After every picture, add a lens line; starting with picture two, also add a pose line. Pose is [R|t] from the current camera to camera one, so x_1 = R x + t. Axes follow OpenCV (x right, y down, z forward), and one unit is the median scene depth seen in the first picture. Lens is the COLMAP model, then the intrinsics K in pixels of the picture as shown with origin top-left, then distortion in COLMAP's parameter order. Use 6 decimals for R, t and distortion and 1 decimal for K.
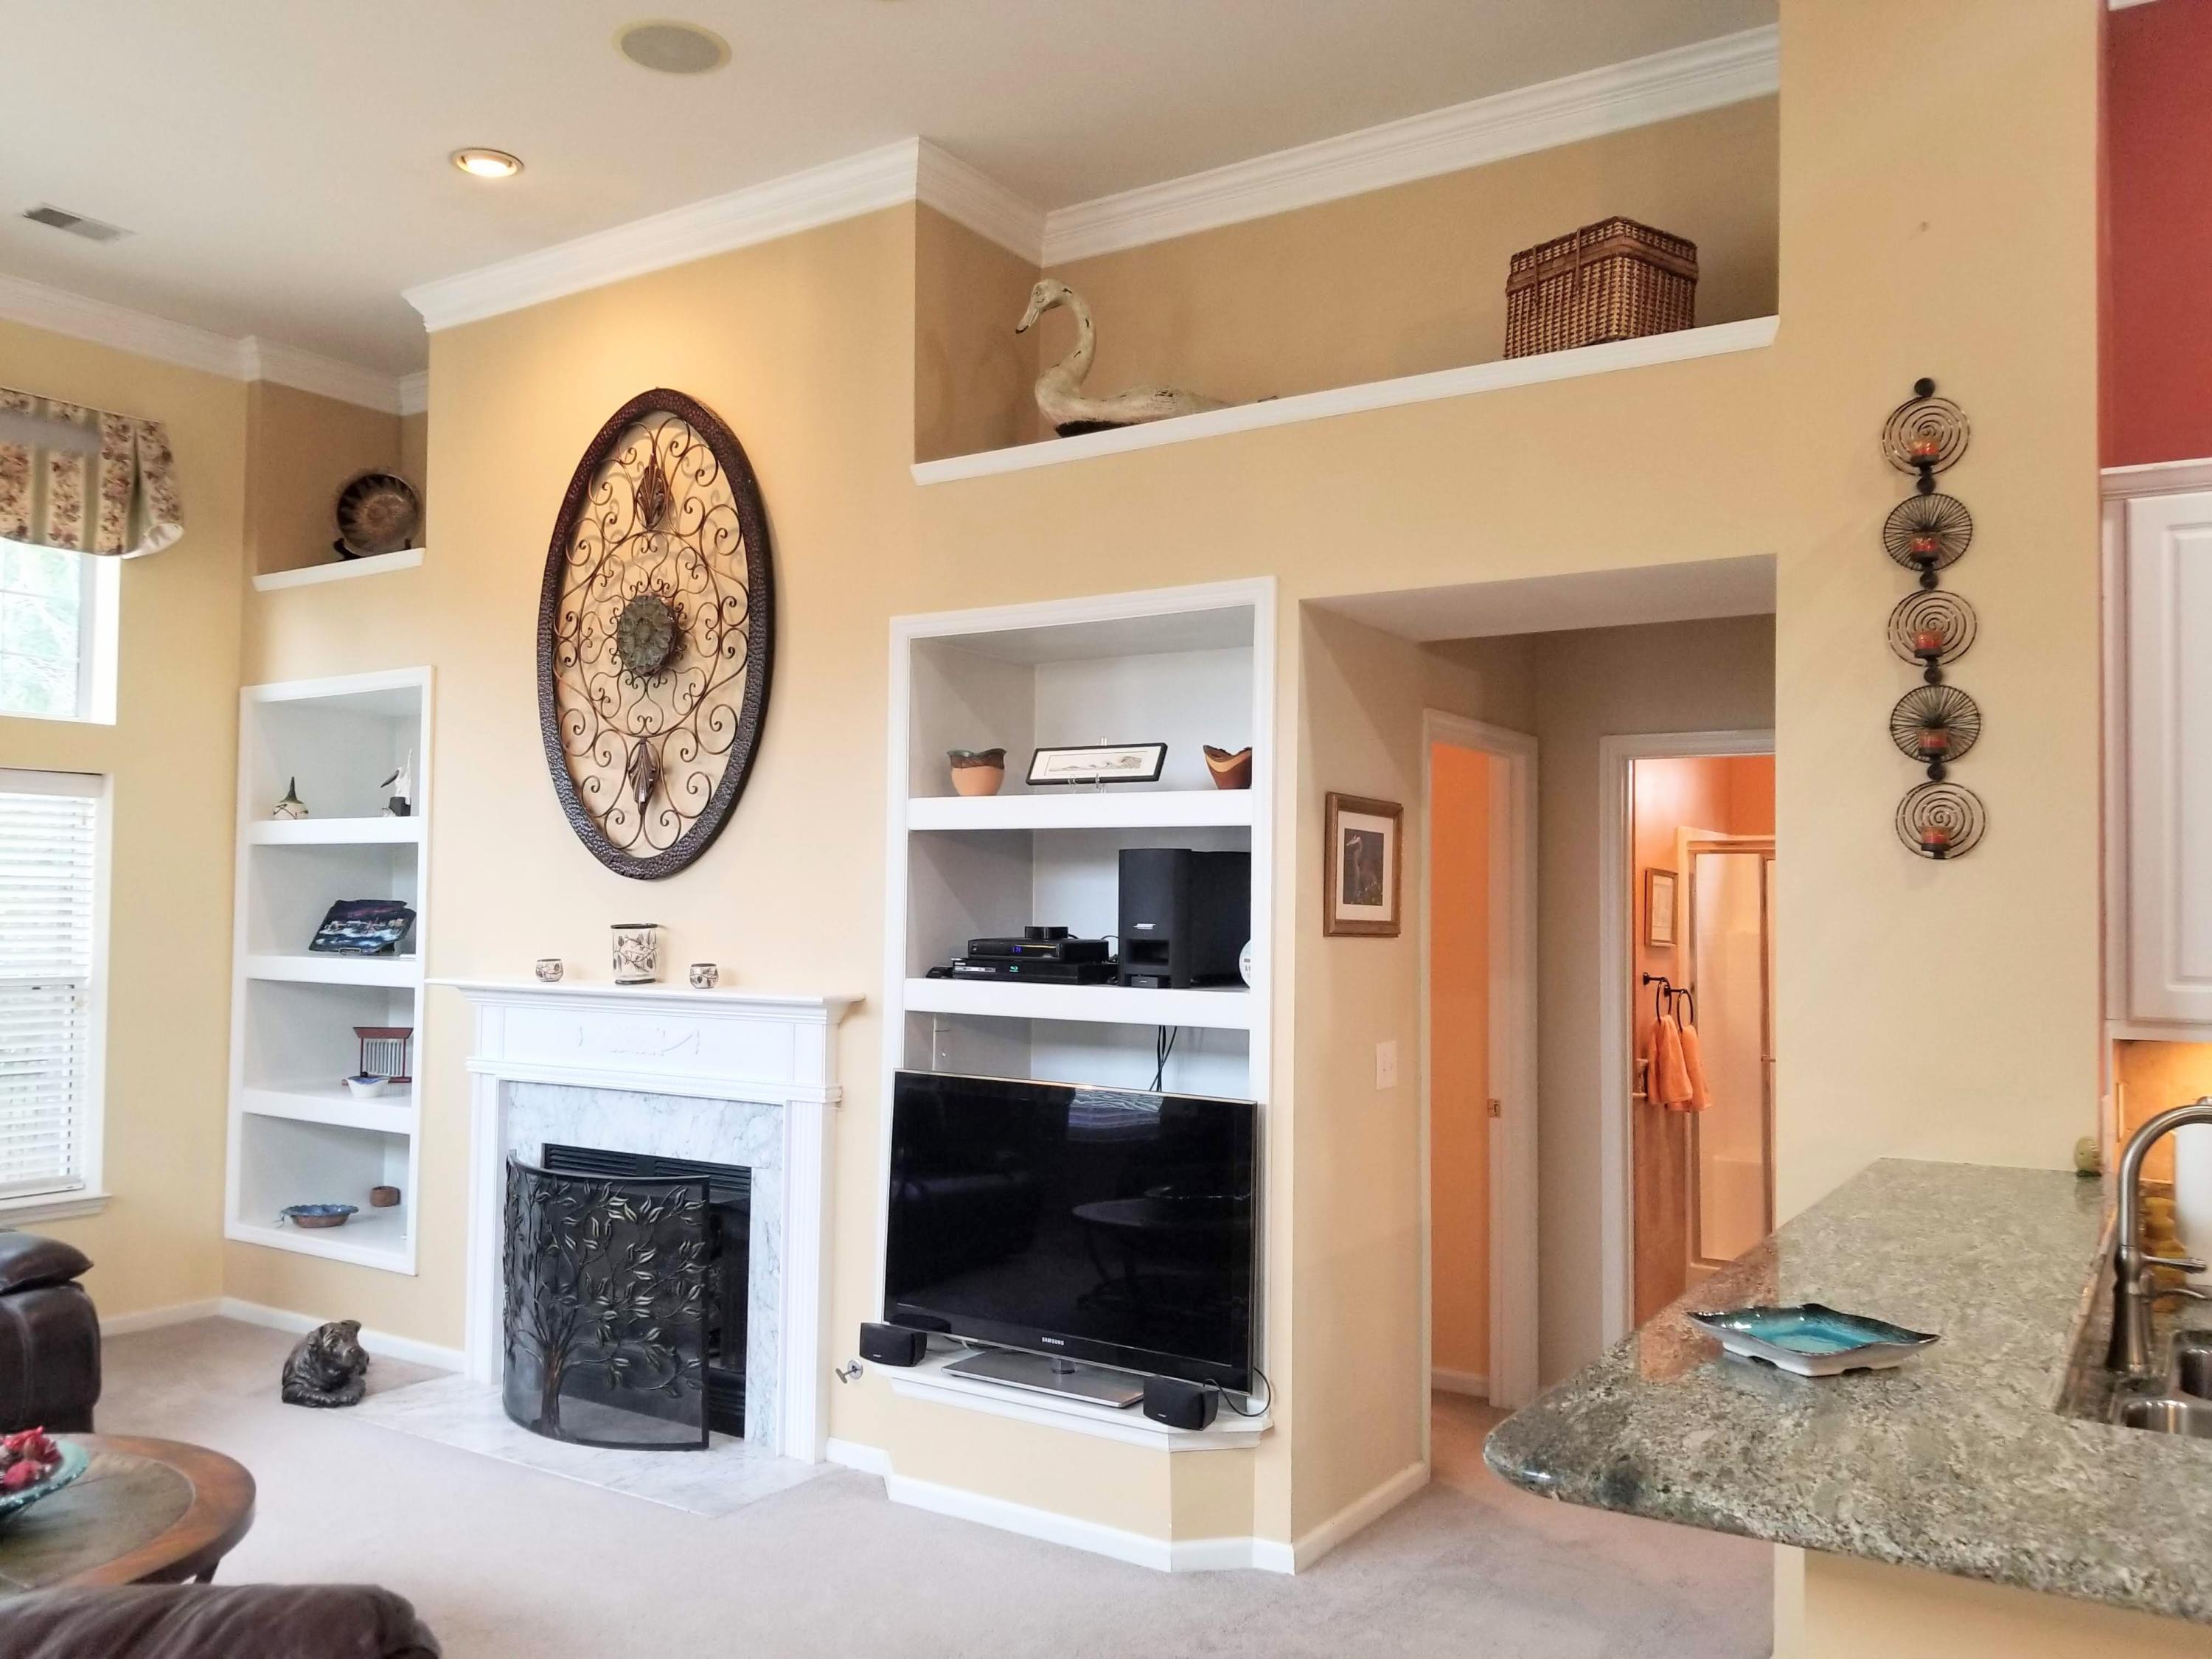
lens RADIAL K [[1731.7, 0, 1306.5], [0, 1731.7, 863.9], [0, 0, 1]] dist [0.049513, -0.062901]
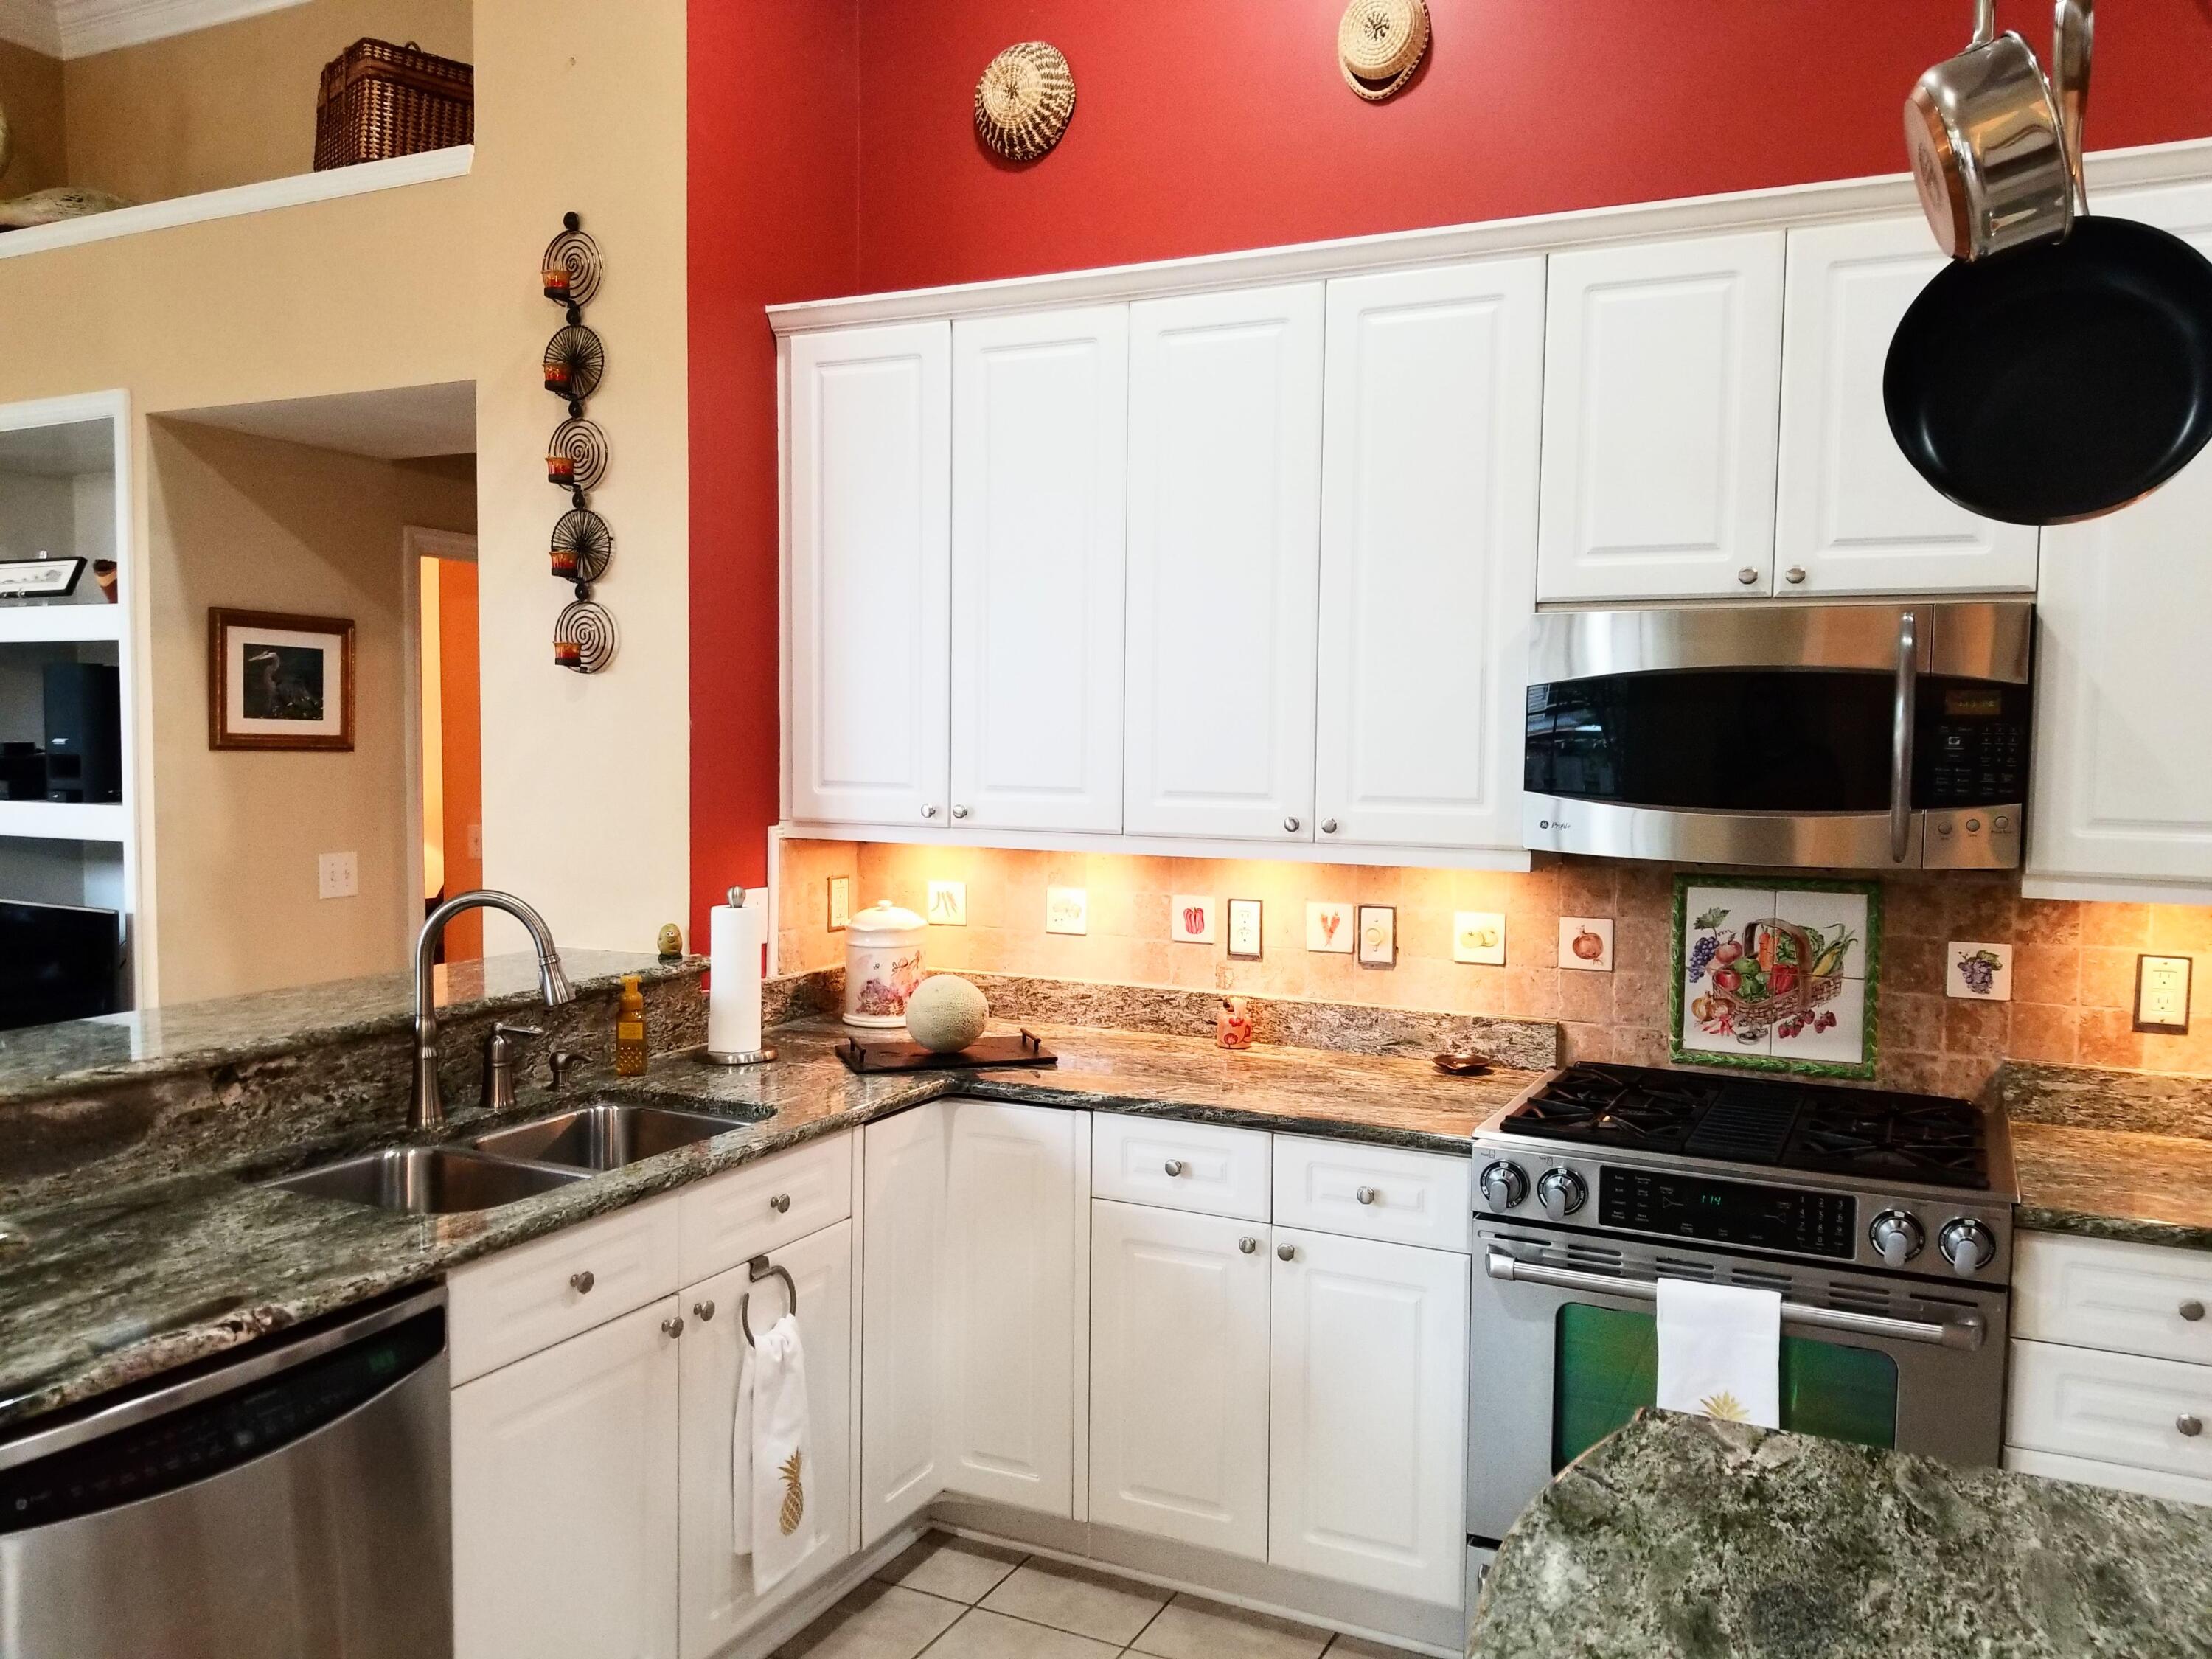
lens RADIAL K [[1731.7, 0, 1087.3], [0, 1731.7, 836.8], [0, 0, 1]] dist [0.049513, -0.062901]
pose [[0.994728, -0.008093, 0.102230, 0.419181], [-0.000875, 0.996175, 0.087378, 0.002529], [-0.102546, -0.087006, 0.990916, -0.078480]]
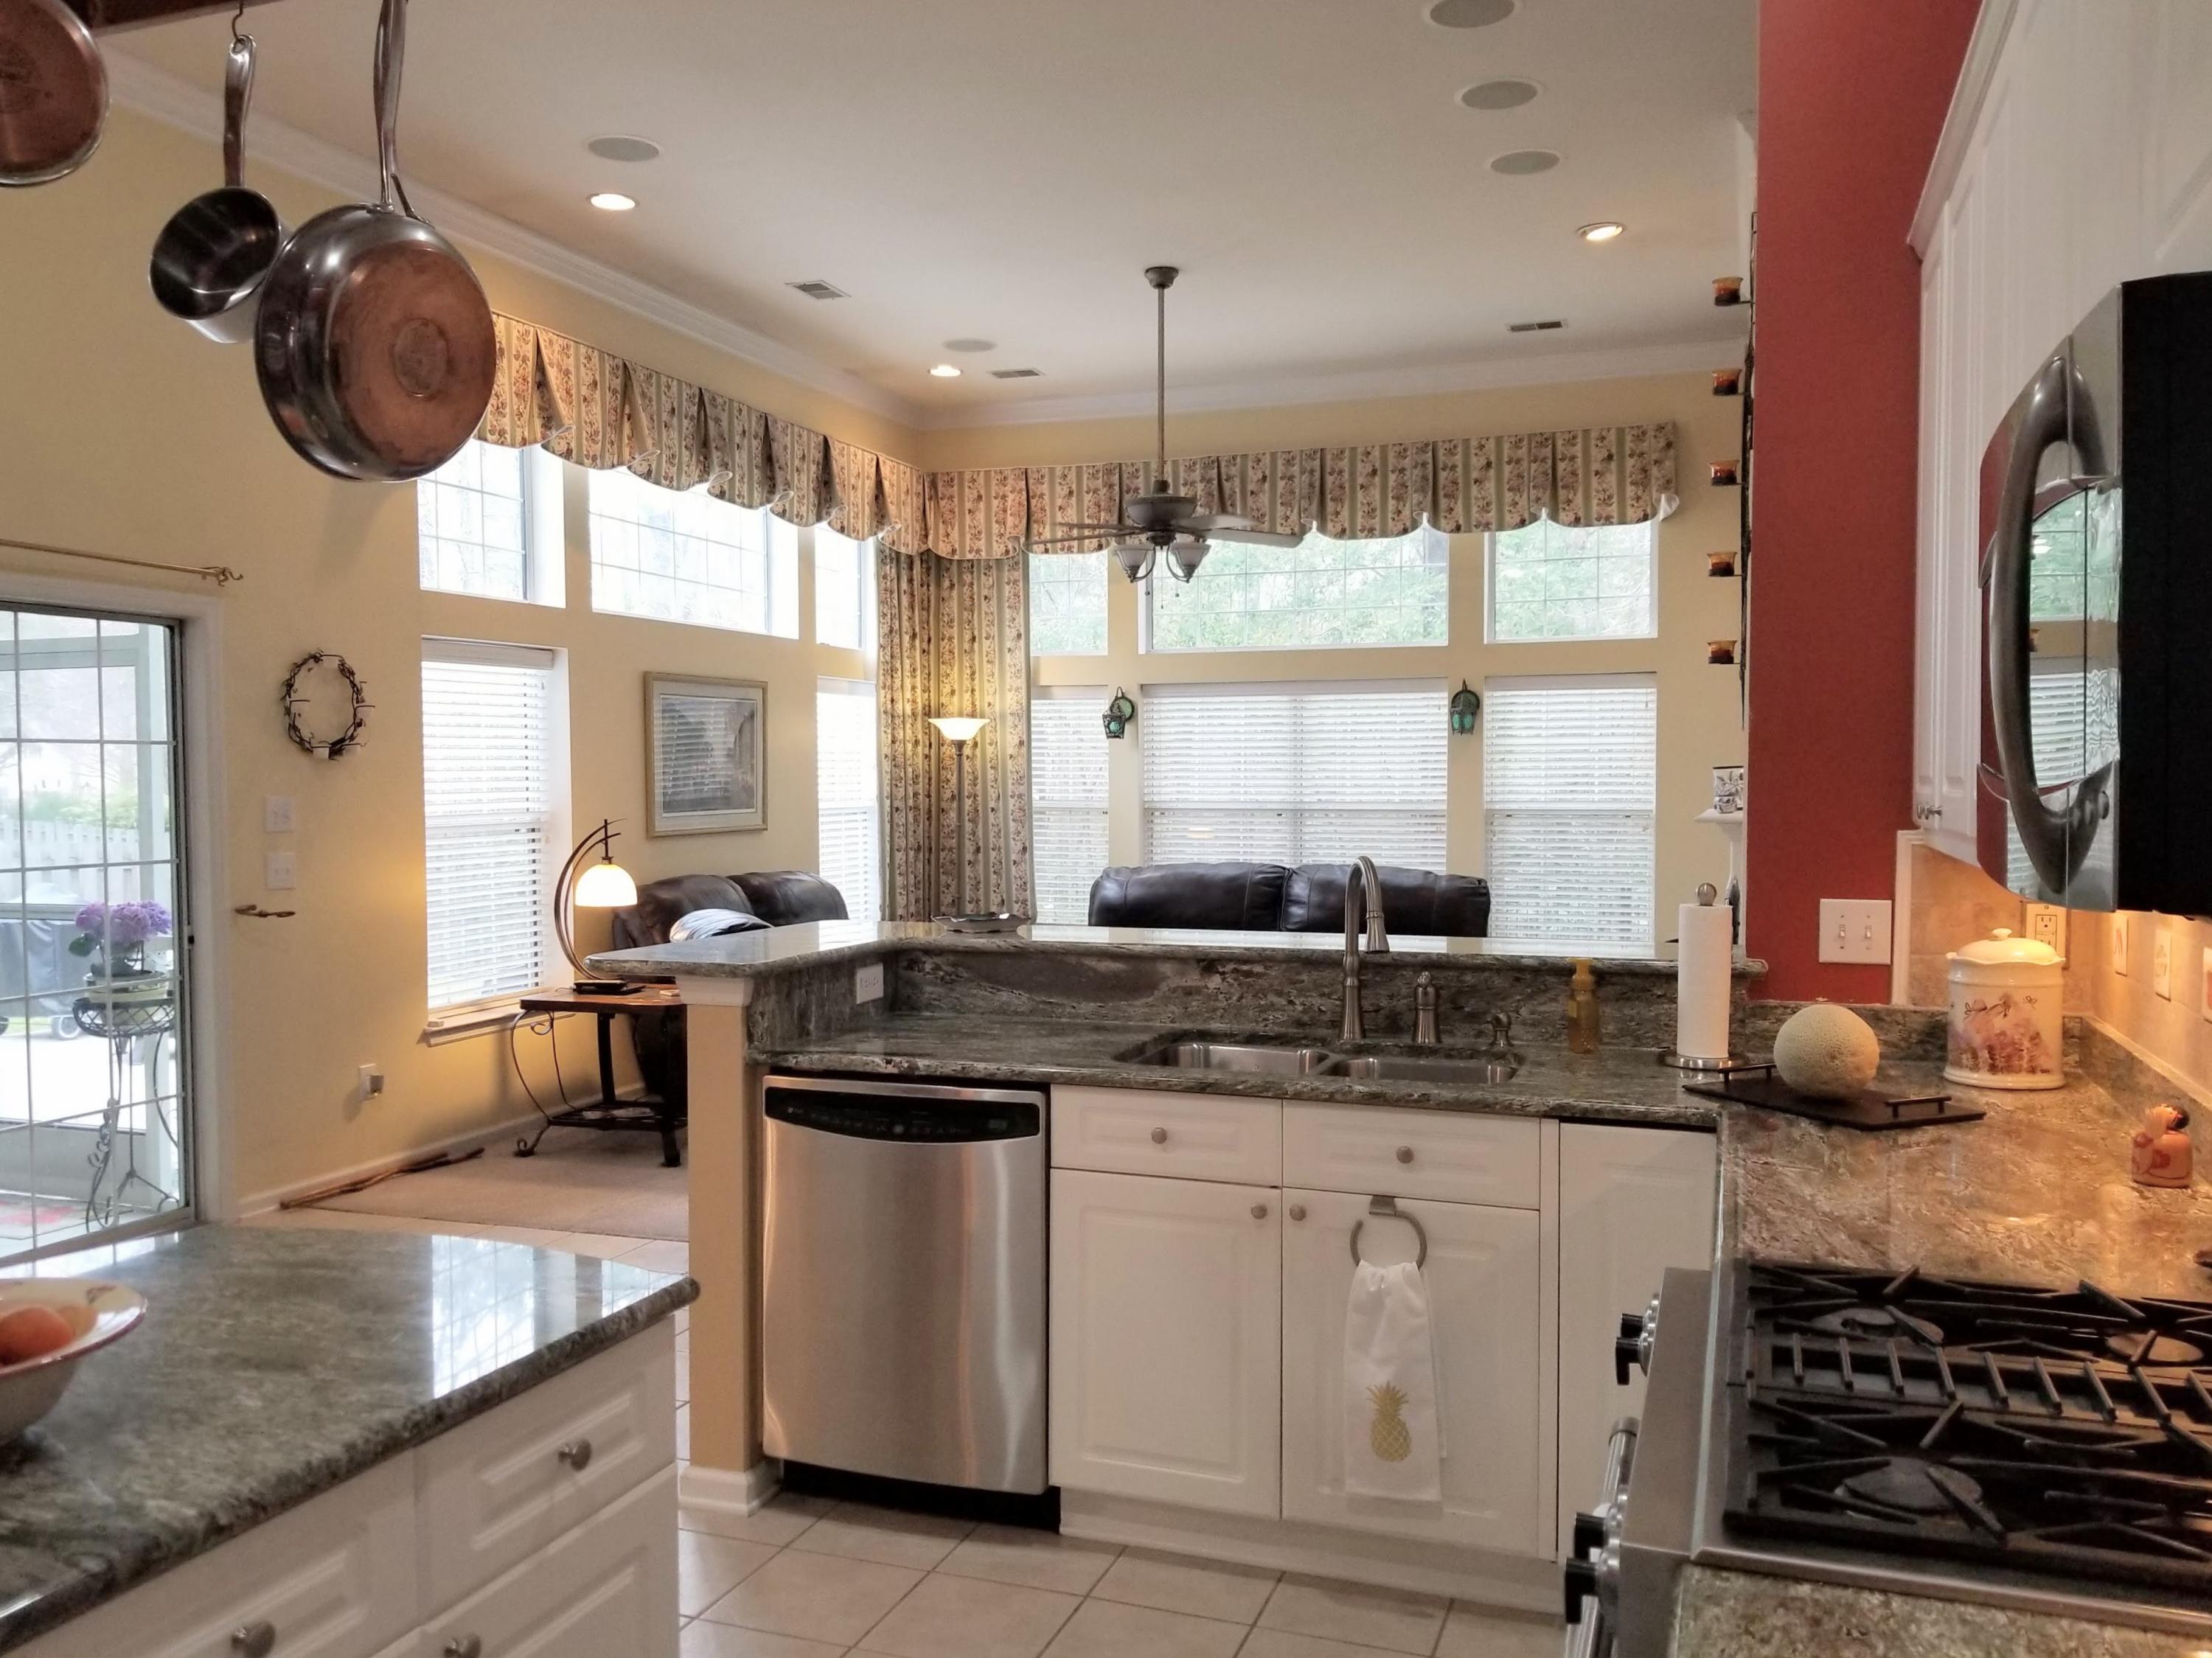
lens RADIAL K [[1731.5, 0, 1059.0], [0, 1731.5, 822.1], [0, 0, 1]] dist [0.049513, -0.062901]
pose [[0.205253, 0.018264, -0.978539, 1.078858], [0.031988, 0.999167, 0.025359, 0.041658], [0.978186, -0.036506, 0.204497, 0.318635]]
